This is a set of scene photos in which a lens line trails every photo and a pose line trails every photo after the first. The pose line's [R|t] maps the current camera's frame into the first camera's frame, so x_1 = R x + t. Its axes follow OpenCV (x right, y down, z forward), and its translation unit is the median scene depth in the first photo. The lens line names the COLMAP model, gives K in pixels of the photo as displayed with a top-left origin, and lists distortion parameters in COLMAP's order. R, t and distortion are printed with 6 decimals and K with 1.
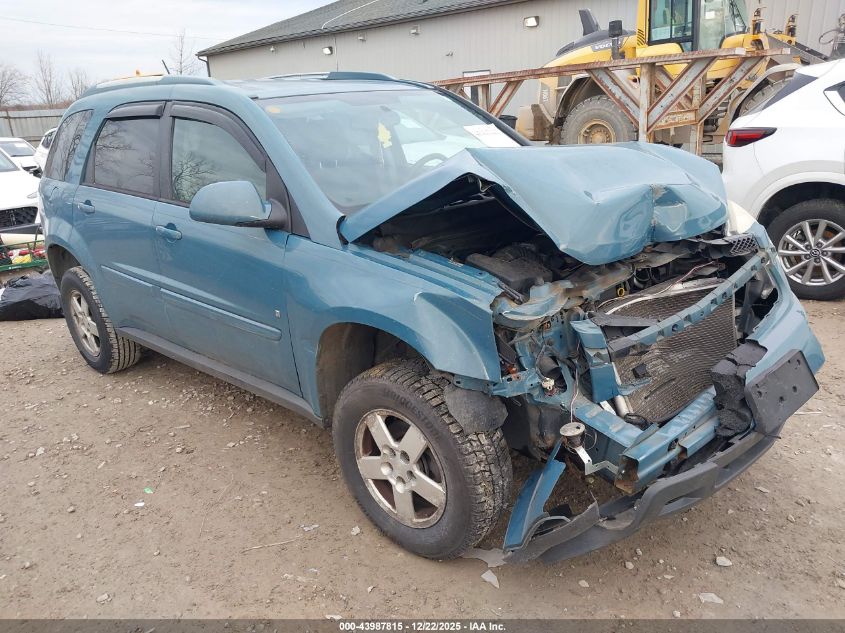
lens RADIAL K [[653.1, 0, 422.5], [0, 653.1, 316.5], [0, 0, 1]] dist [0.035232, -0.017620]
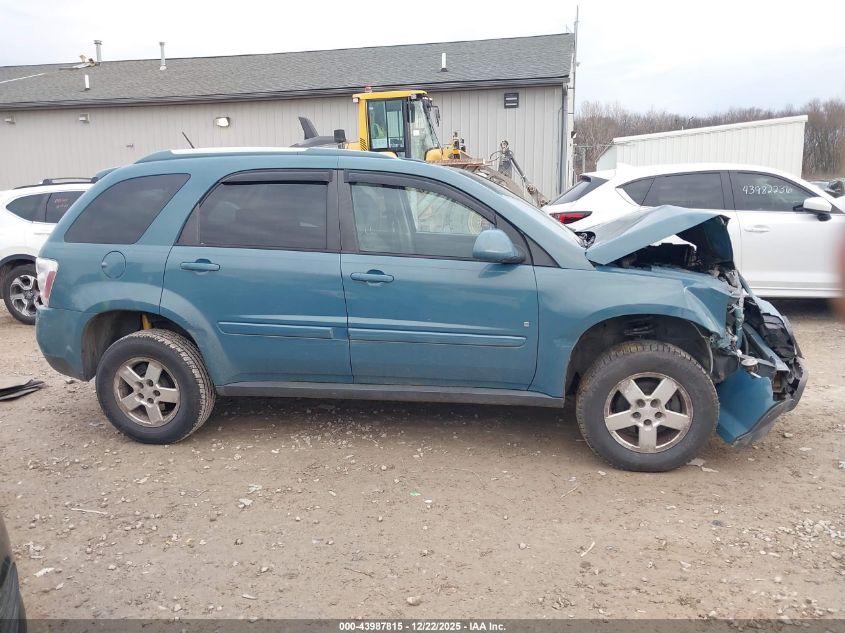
lens RADIAL K [[653.1, 0, 422.5], [0, 653.1, 316.5], [0, 0, 1]] dist [0.035232, -0.017620]
pose [[0.848498, -0.064043, 0.525309, -0.252442], [0.137844, 0.985131, -0.102547, 0.020094], [-0.510930, 0.159422, 0.844710, -0.005354]]
